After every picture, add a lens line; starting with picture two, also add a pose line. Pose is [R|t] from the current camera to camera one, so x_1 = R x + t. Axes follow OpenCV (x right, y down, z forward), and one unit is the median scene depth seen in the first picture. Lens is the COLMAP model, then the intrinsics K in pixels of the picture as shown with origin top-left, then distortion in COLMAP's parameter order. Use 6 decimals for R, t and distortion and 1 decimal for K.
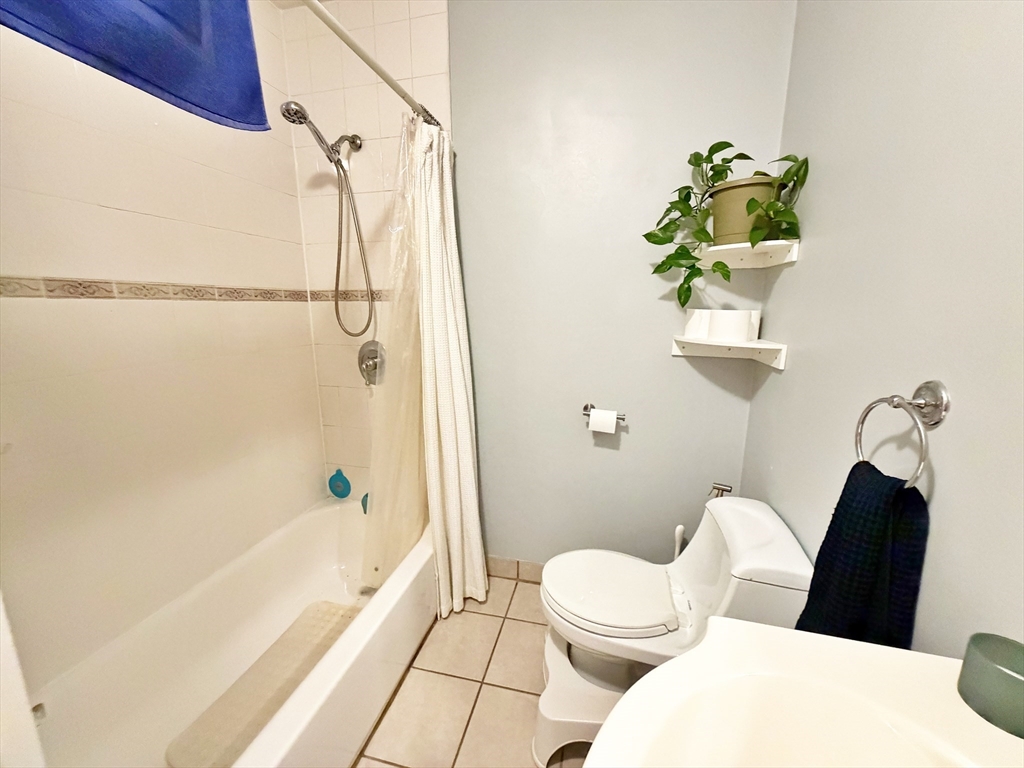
lens RADIAL K [[406.4, 0, 516.5], [0, 406.4, 383.5], [0, 0, 1]] dist [0.000418, -0.000044]
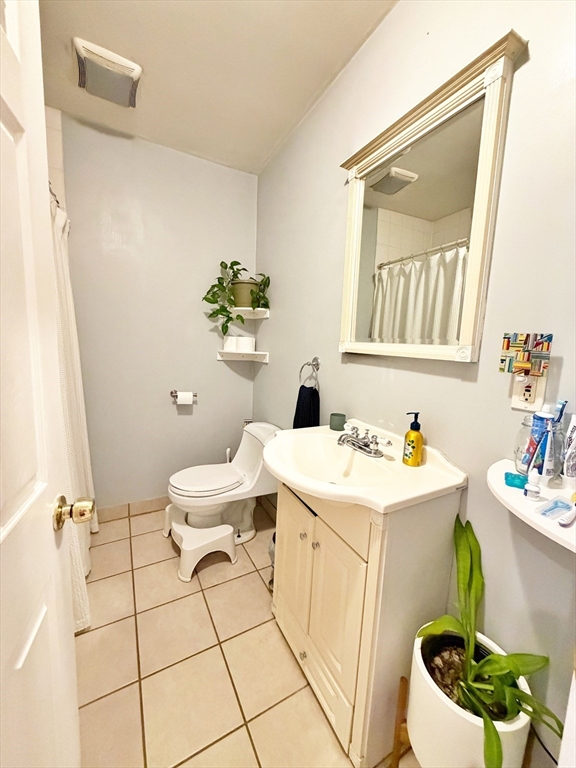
lens RADIAL K [[304.8, 0, 288.0], [0, 304.8, 384.0], [0, 0, 1]] dist [0.000418, -0.000044]
pose [[0.731696, -0.070112, 0.678015, -0.443593], [0.100979, 0.994870, -0.006097, 0.104856], [-0.674110, 0.072926, 0.735022, -0.348563]]
